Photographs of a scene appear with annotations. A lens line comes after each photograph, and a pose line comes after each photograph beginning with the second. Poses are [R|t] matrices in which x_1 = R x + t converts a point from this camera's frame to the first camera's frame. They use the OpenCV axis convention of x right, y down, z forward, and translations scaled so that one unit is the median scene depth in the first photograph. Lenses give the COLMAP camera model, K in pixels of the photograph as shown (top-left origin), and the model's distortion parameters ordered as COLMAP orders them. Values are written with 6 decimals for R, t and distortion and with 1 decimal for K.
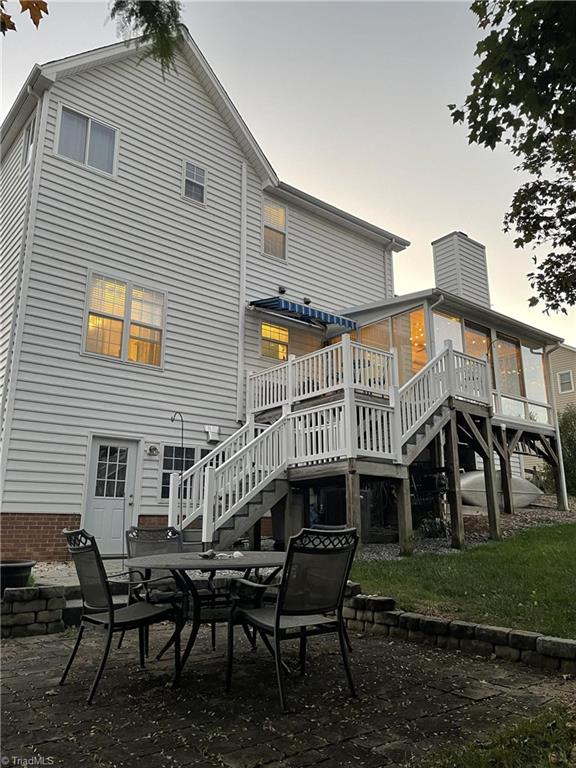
lens RADIAL K [[596.2, 0, 288.0], [0, 596.2, 384.0], [0, 0, 1]] dist [0.093663, -0.000888]
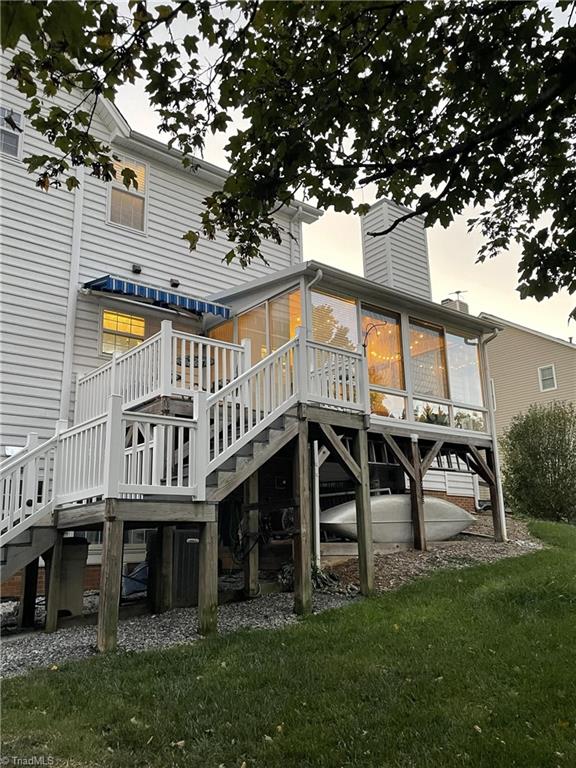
lens RADIAL K [[644.1, 0, 288.0], [0, 644.1, 384.0], [0, 0, 1]] dist [0.090656, -0.002697]
pose [[0.999770, -0.021427, -0.000633, 0.197622], [0.021426, 0.999767, -0.002661, -0.000261], [0.000690, 0.002647, 0.999996, 0.161169]]
